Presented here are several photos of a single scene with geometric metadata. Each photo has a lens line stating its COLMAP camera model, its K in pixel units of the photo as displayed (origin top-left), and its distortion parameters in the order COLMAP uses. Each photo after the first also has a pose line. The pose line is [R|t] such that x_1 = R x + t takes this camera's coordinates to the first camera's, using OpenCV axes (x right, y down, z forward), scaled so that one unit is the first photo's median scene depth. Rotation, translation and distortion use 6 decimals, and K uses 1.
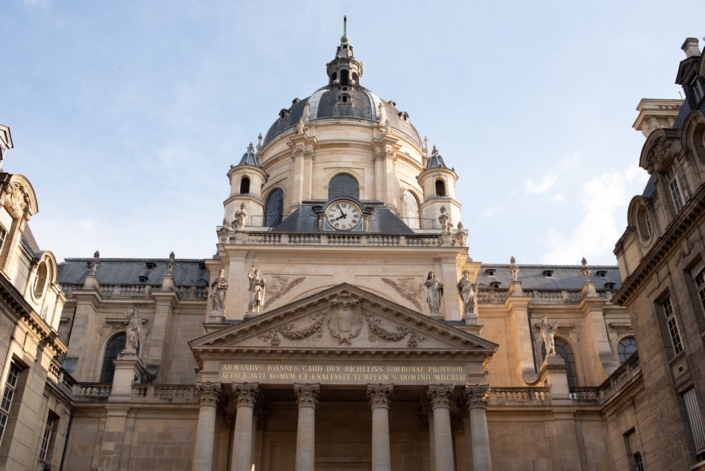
lens RADIAL K [[687.8, 0, 356.7], [0, 687.8, 235.5], [0, 0, 1]] dist [-0.104599, 0.111704]
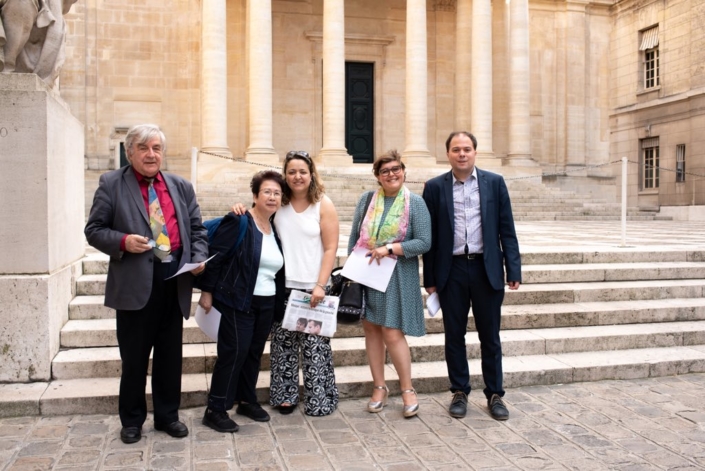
lens RADIAL K [[687.8, 0, 356.7], [0, 687.8, 235.5], [0, 0, 1]] dist [-0.104599, 0.111704]
pose [[0.977921, -0.004460, 0.208929, -0.194359], [-0.108388, 0.843960, 0.525342, 0.076969], [-0.178670, -0.536388, 0.824842, 0.117895]]
